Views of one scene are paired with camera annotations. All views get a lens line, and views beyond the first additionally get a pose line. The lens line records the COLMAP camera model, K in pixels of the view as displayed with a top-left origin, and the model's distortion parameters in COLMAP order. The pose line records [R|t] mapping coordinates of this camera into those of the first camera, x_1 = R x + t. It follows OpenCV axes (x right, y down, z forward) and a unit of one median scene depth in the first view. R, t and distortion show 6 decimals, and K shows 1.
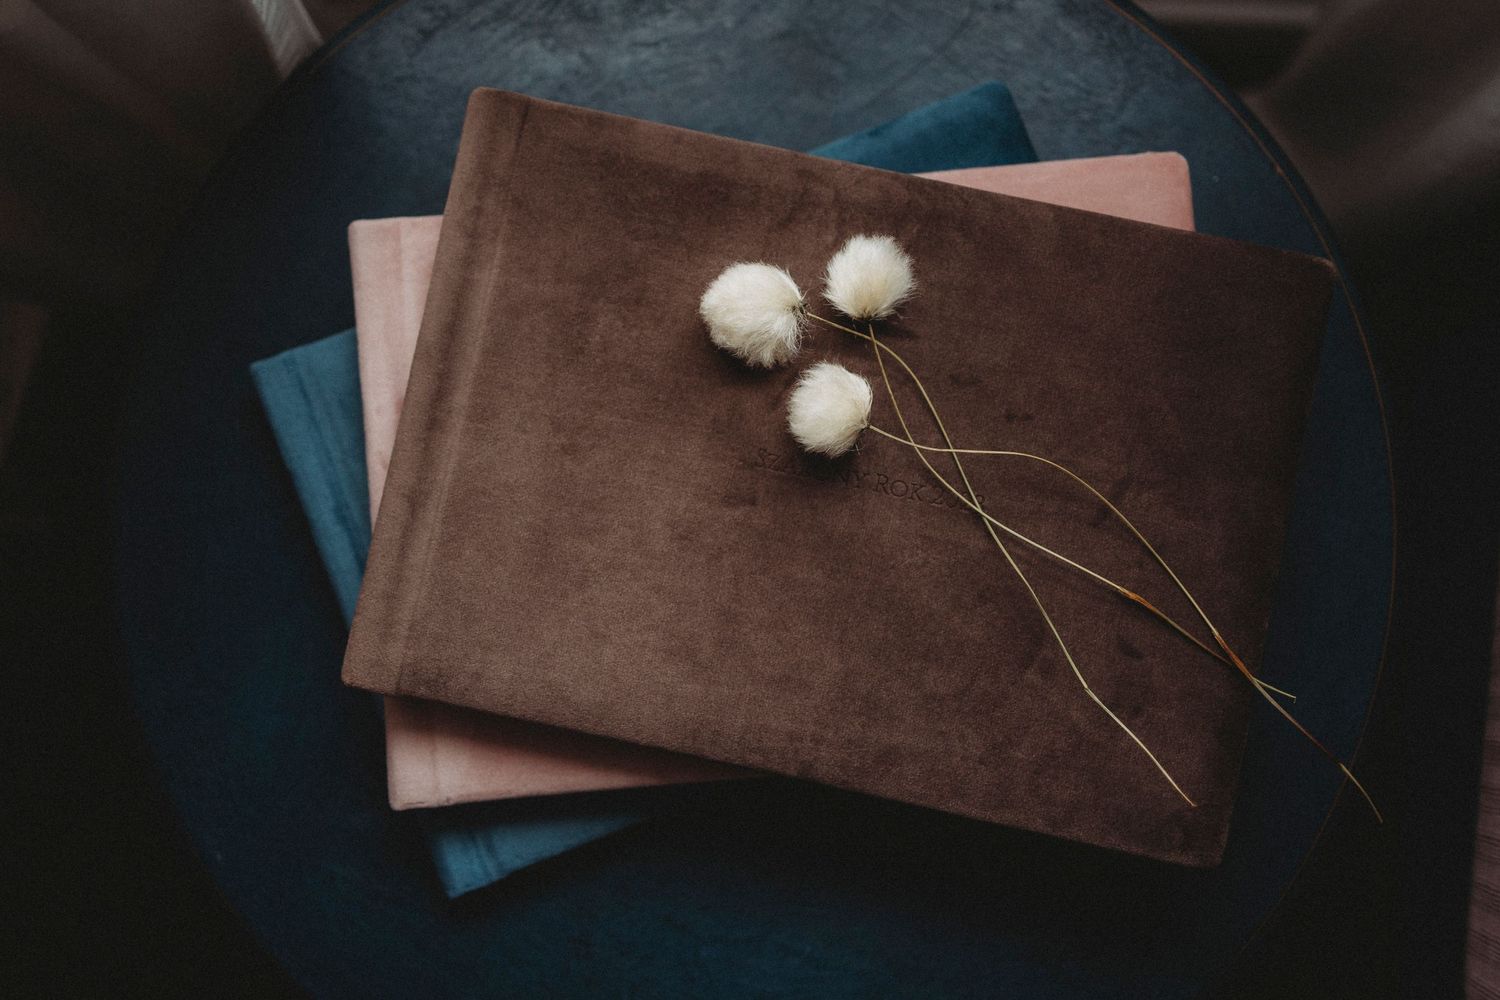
lens RADIAL K [[1569.2, 0, 761.6], [0, 1569.2, 504.7], [0, 0, 1]] dist [0.023900, 0.000000]
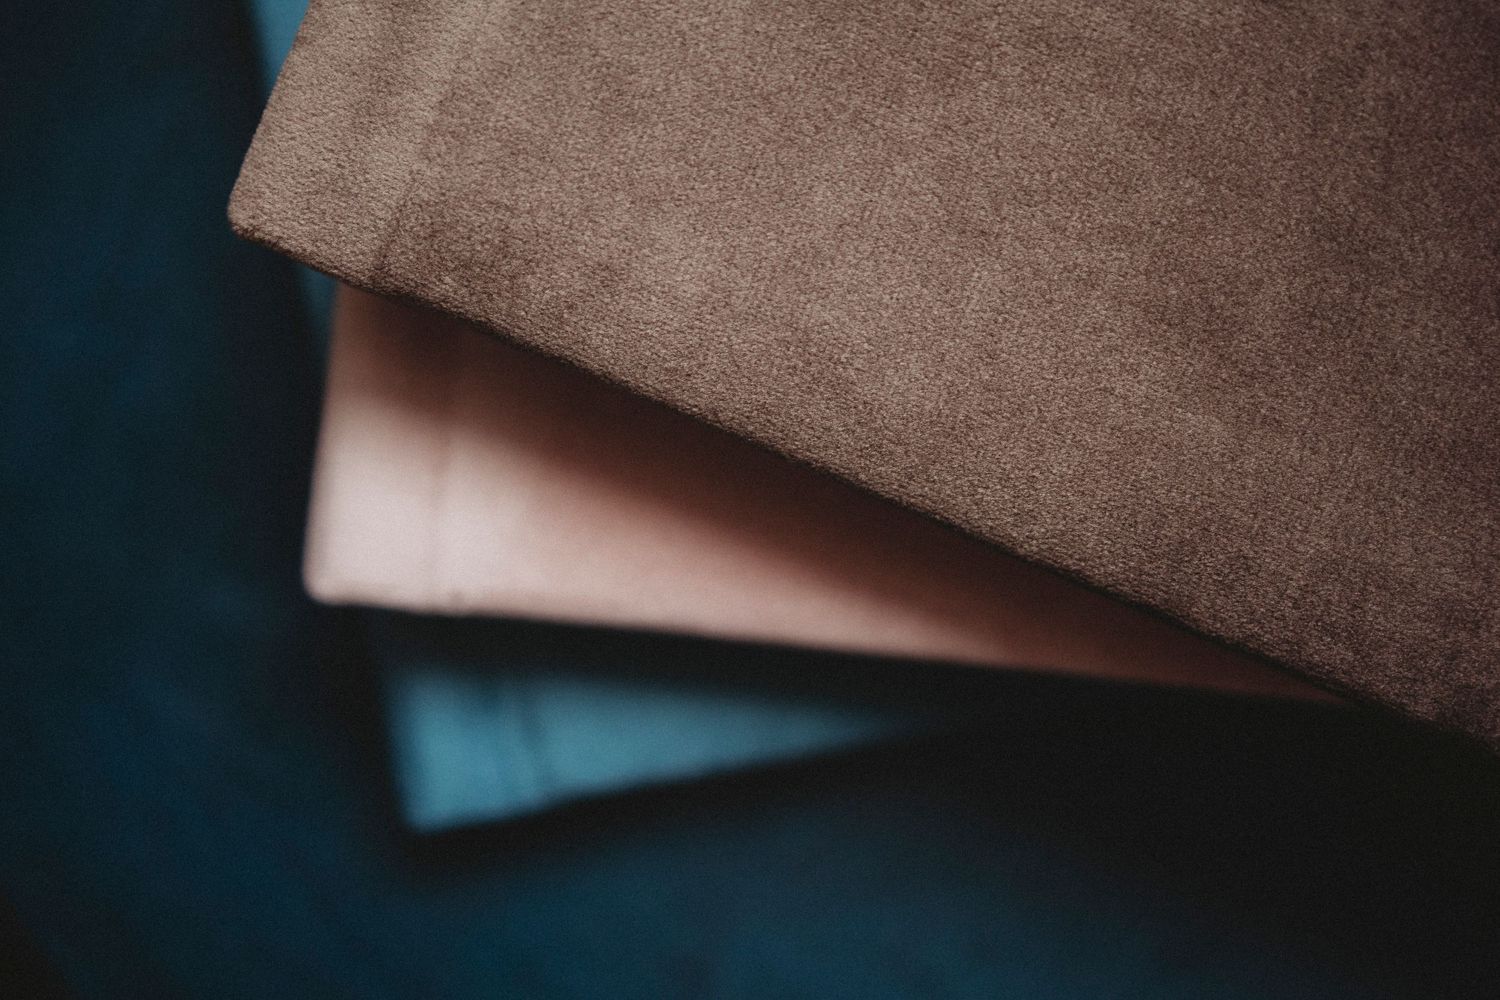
lens RADIAL K [[1569.2, 0, 739.4], [0, 1569.2, 498.7], [0, 0, 1]] dist [0.023900, 0.000000]
pose [[0.981011, 0.192374, 0.024691, -0.150882], [-0.193897, 0.975800, 0.101087, 0.116631], [-0.004647, -0.103955, 0.994571, 0.642789]]
